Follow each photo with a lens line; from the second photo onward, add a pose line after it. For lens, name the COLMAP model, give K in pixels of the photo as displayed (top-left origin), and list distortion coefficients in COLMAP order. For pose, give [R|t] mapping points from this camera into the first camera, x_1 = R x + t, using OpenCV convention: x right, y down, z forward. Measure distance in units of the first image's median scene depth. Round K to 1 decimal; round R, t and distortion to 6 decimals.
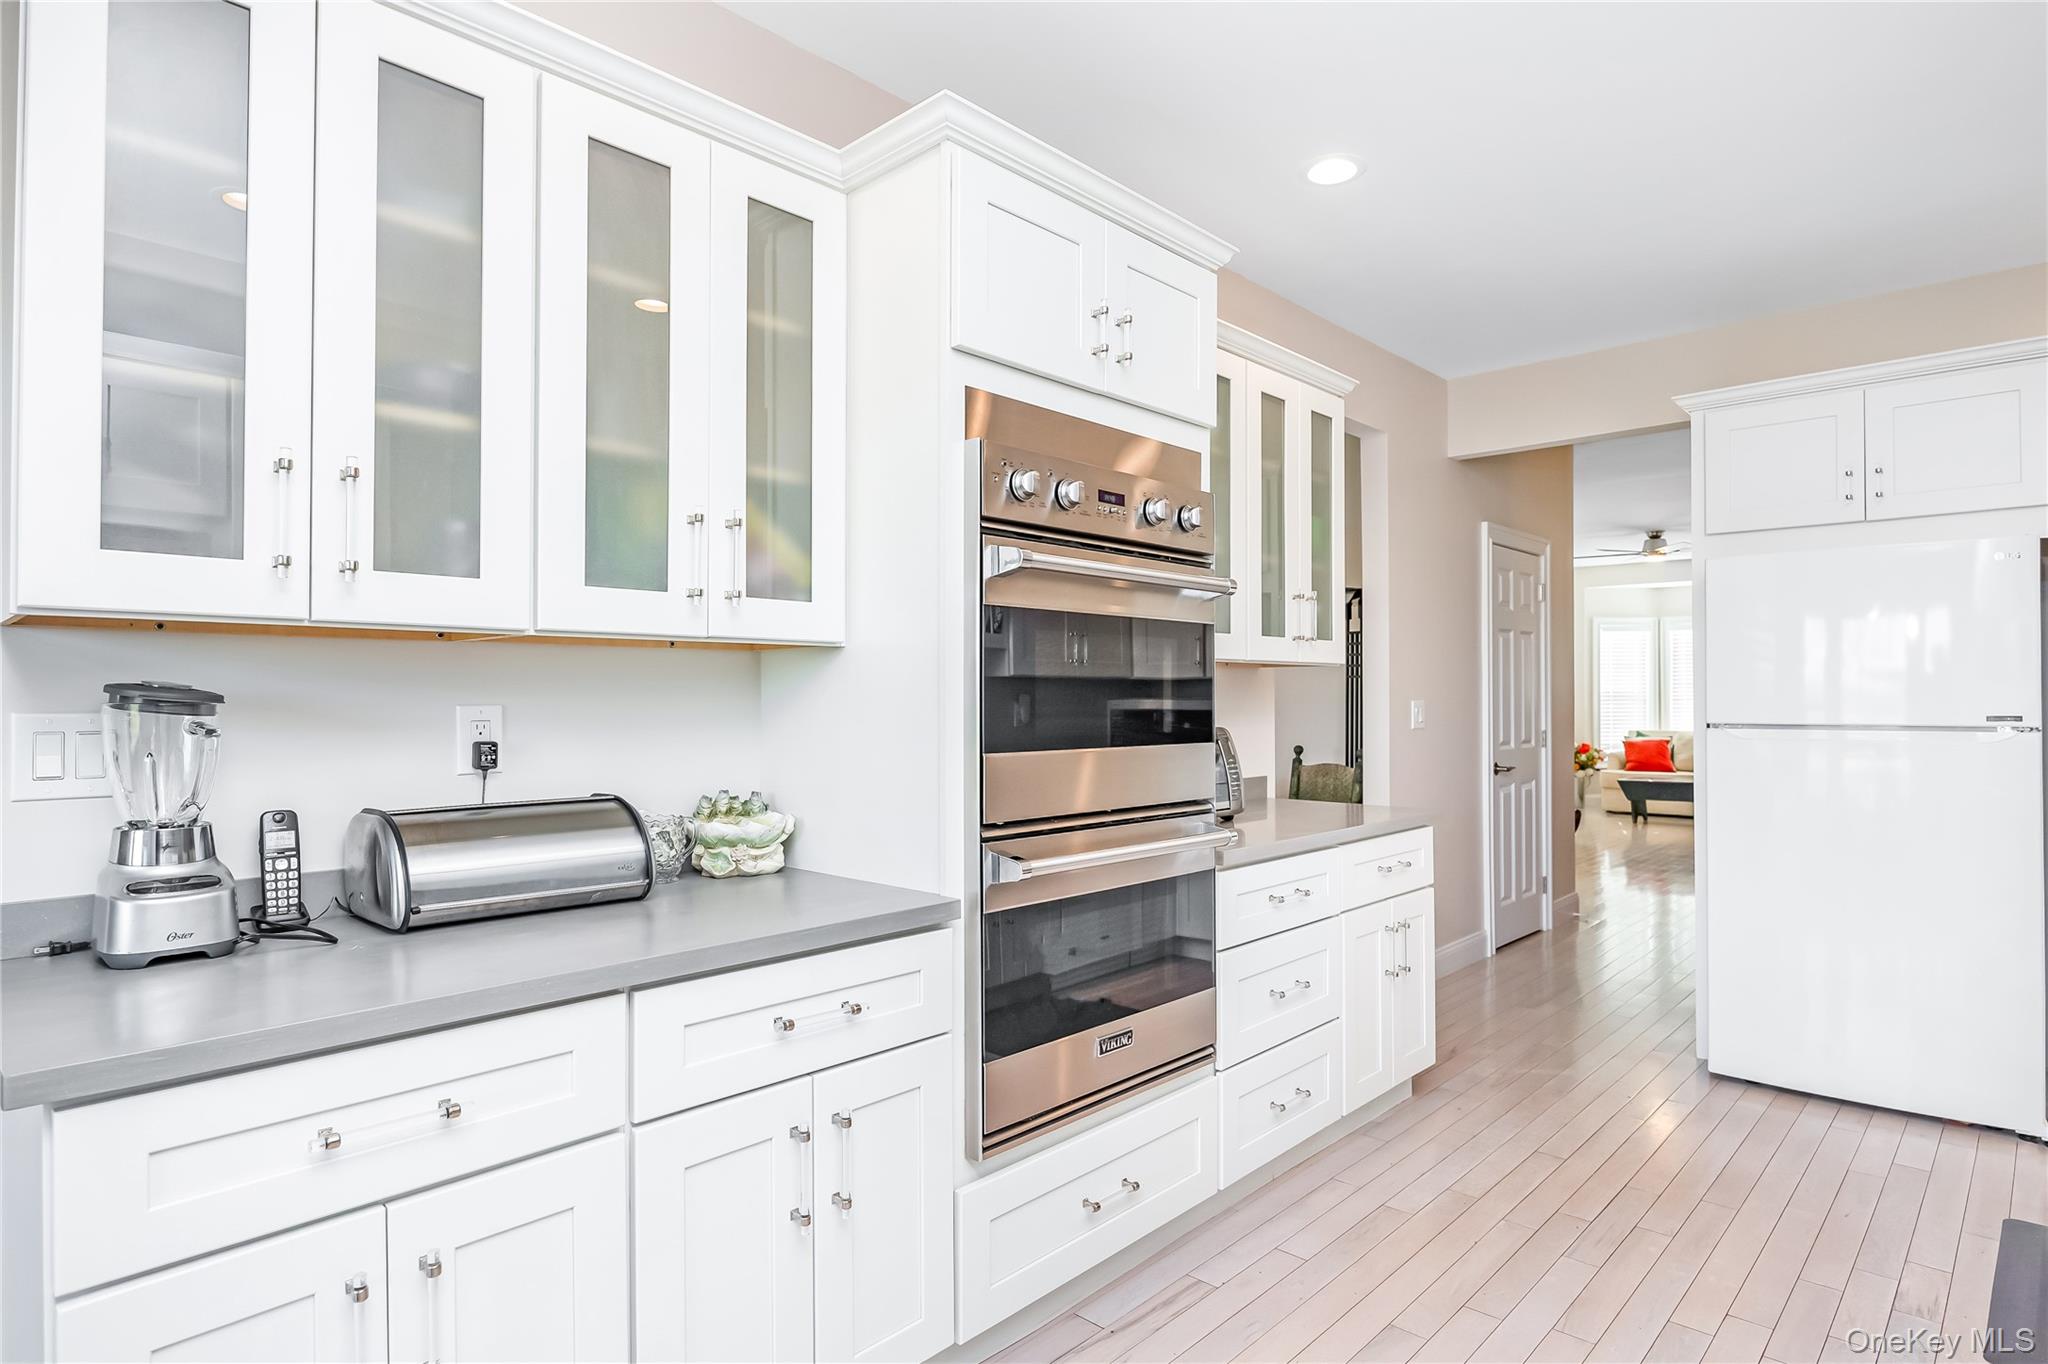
lens RADIAL K [[1096.2, 0, 1024.0], [0, 1096.2, 682.0], [0, 0, 1]] dist [-0.004221, -0.000453]
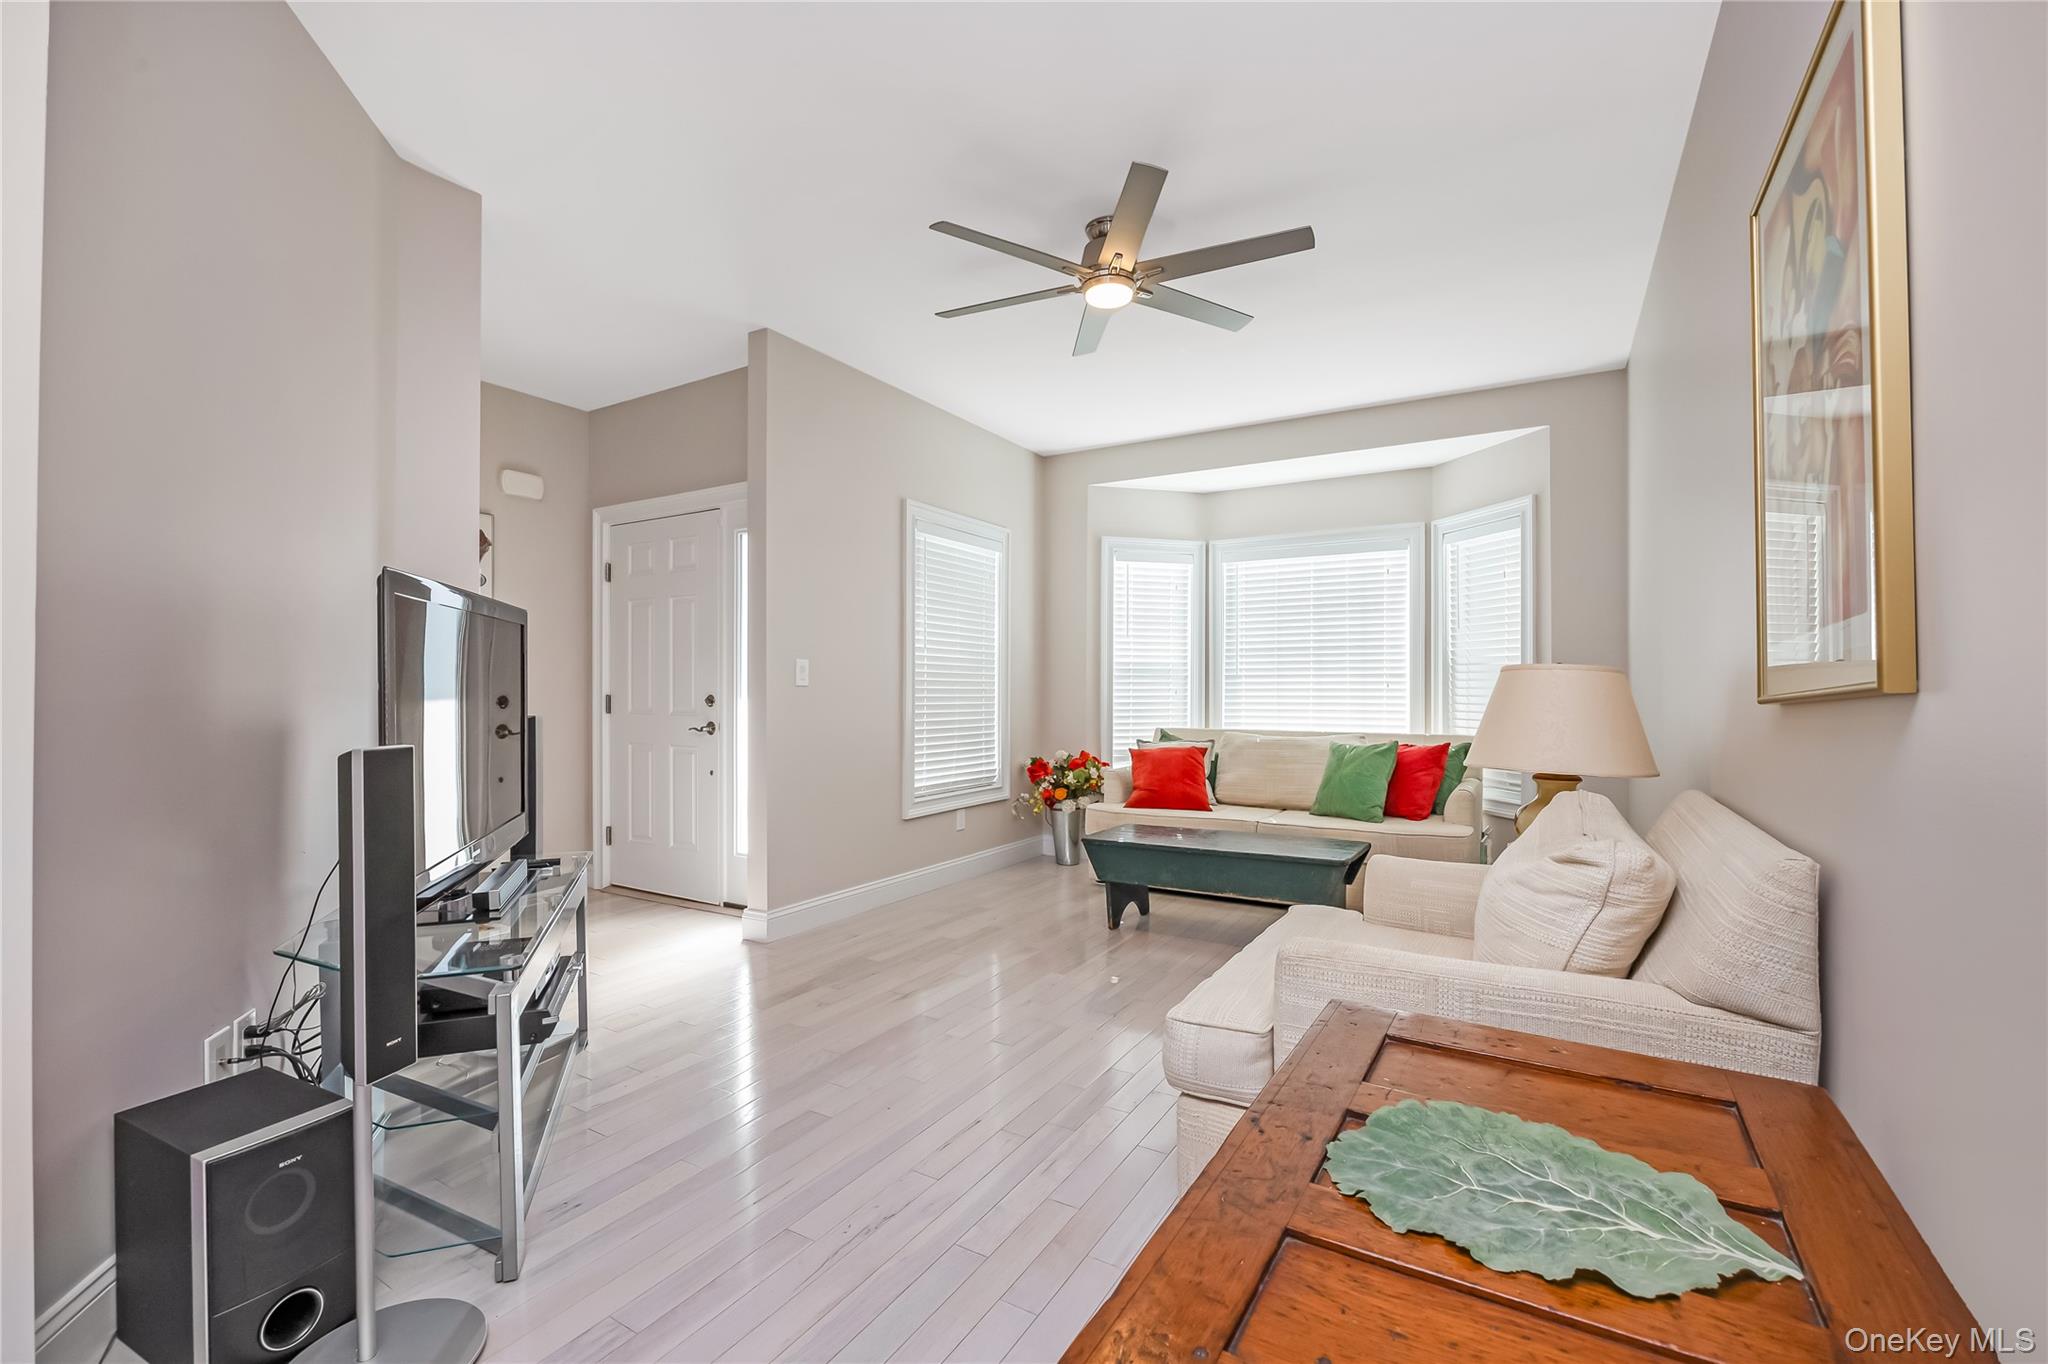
lens RADIAL K [[881.6, 0, 1024.0], [0, 881.6, 682.0], [0, 0, 1]] dist [0.000096, -0.000004]
pose [[0.975776, 0.006432, 0.218678, 0.387714], [-0.006194, 0.999979, -0.001772, 0.020780], [-0.218685, 0.000375, 0.975795, 0.565241]]
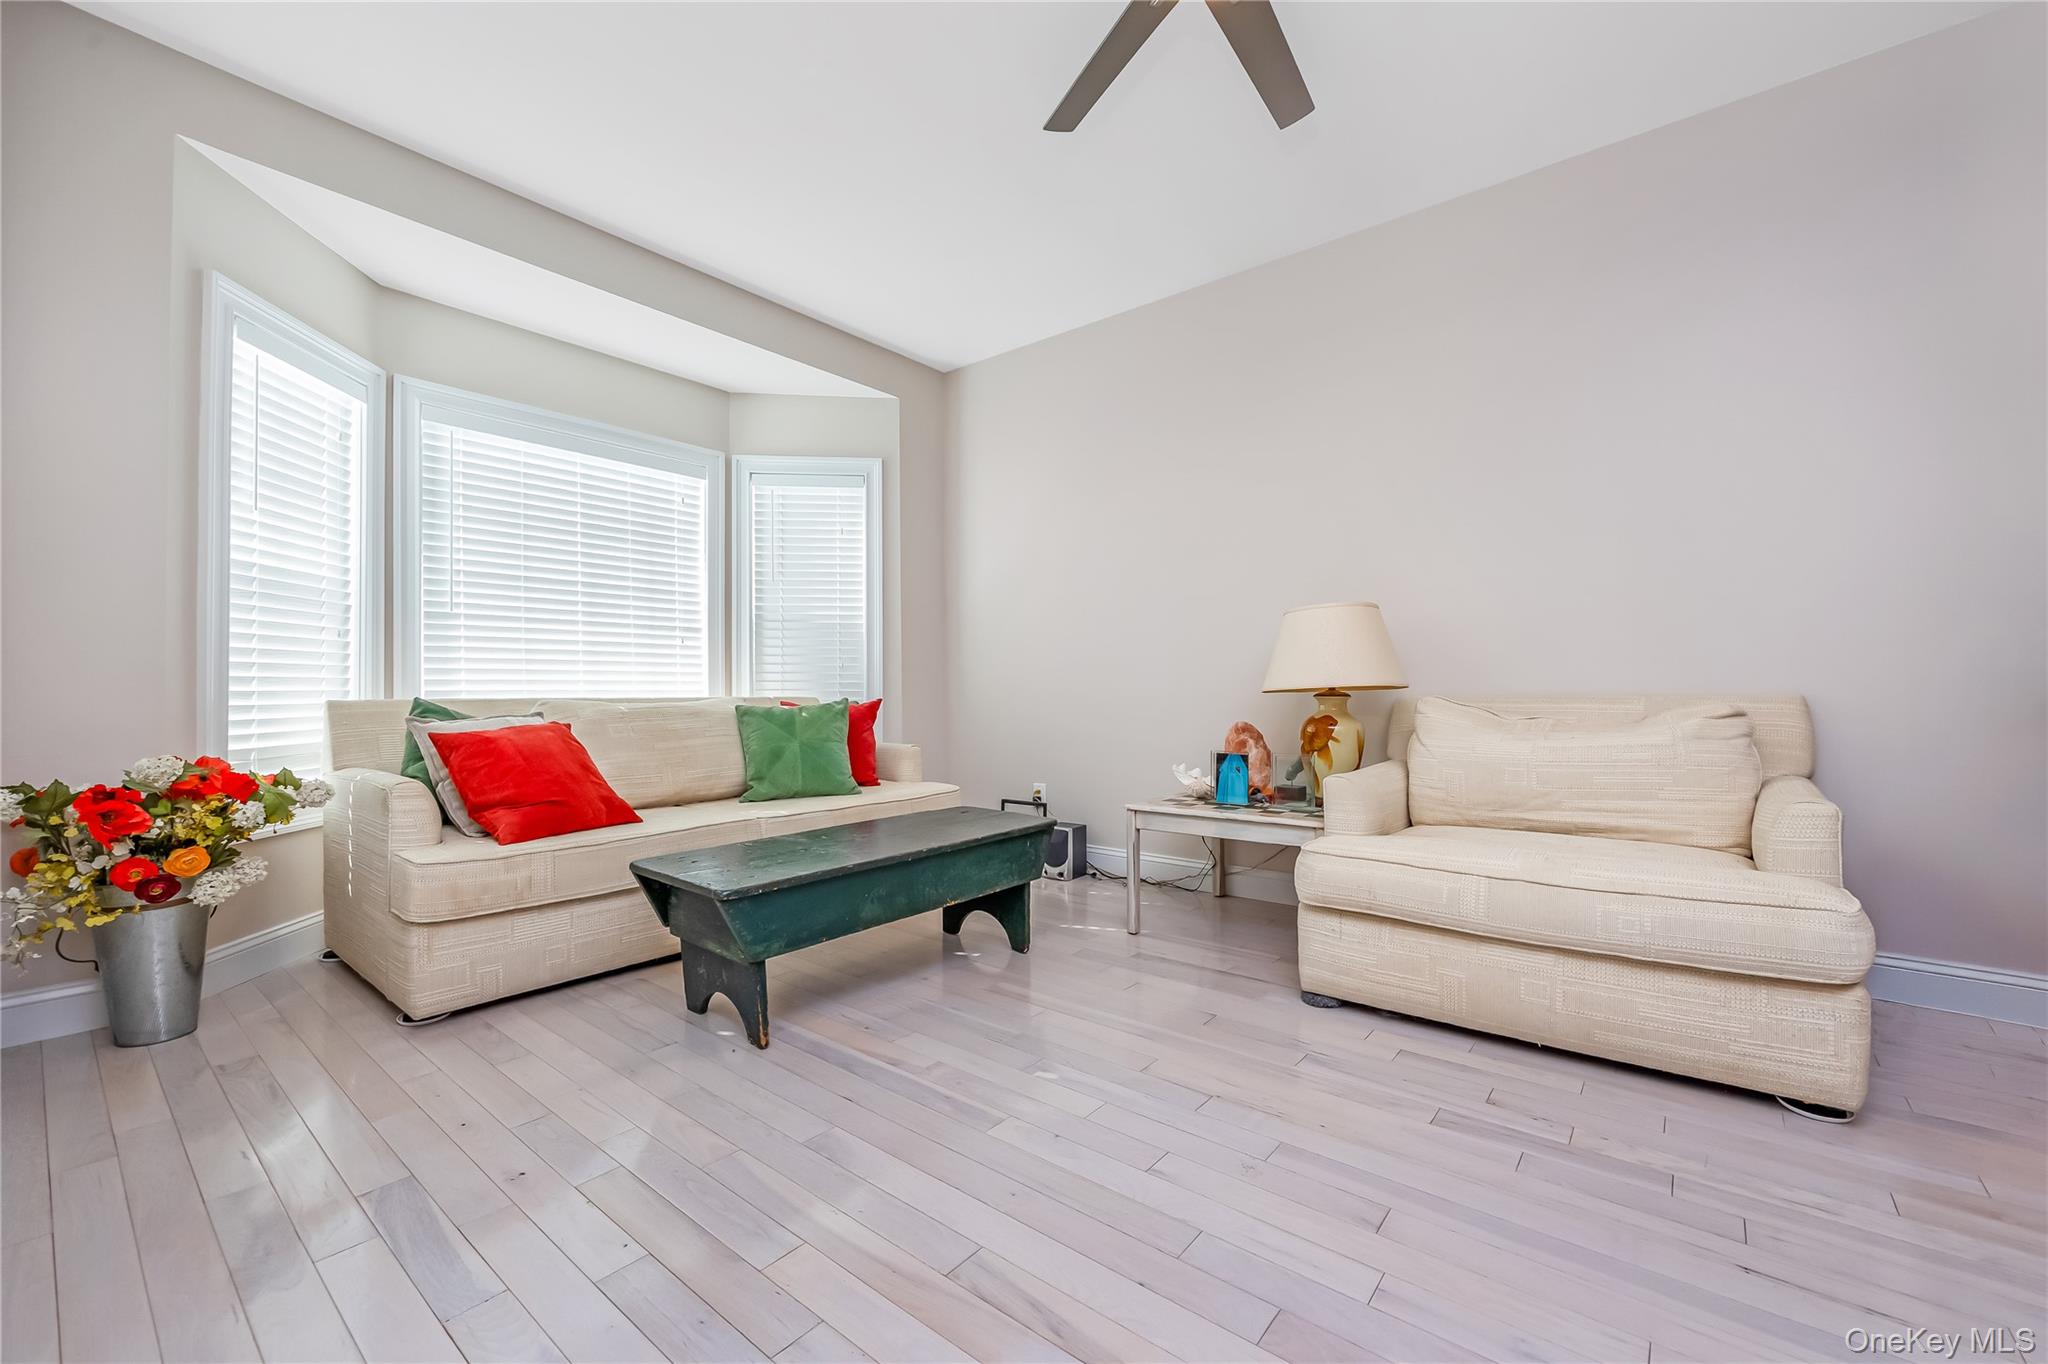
lens RADIAL K [[810.9, 0, 1024.0], [0, 810.9, 682.0], [0, 0, 1]] dist [0.000275, -0.000019]
pose [[-0.078477, 0.018160, 0.996751, 0.324125], [-0.004329, 0.999818, -0.018557, 0.042829], [-0.996907, -0.005771, -0.078384, 0.846606]]
